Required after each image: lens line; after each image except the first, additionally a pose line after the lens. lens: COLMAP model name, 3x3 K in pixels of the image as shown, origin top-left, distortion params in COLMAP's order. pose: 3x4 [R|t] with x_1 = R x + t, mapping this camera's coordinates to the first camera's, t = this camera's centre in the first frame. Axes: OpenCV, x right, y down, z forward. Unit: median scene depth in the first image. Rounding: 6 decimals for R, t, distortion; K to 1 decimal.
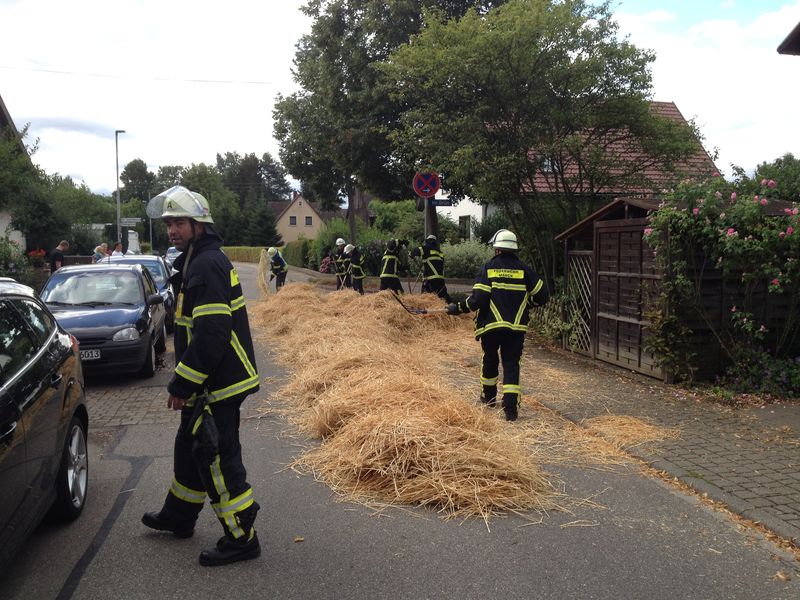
lens RADIAL K [[800.3, 0, 381.8], [0, 800.3, 300.2], [0, 0, 1]] dist [0.167549, -0.542316]
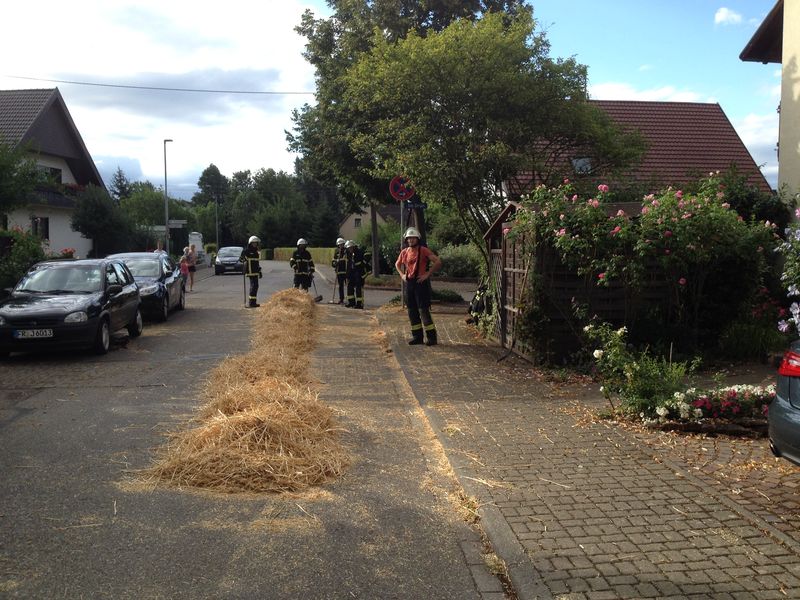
lens RADIAL K [[786.6, 0, 376.2], [0, 786.6, 300.1], [0, 0, 1]] dist [0.183956, -0.400106]
pose [[0.993854, 0.010601, -0.110186, 0.204461], [-0.010747, 0.999942, -0.000726, 0.010945], [0.110172, 0.001906, 0.993911, -0.097936]]
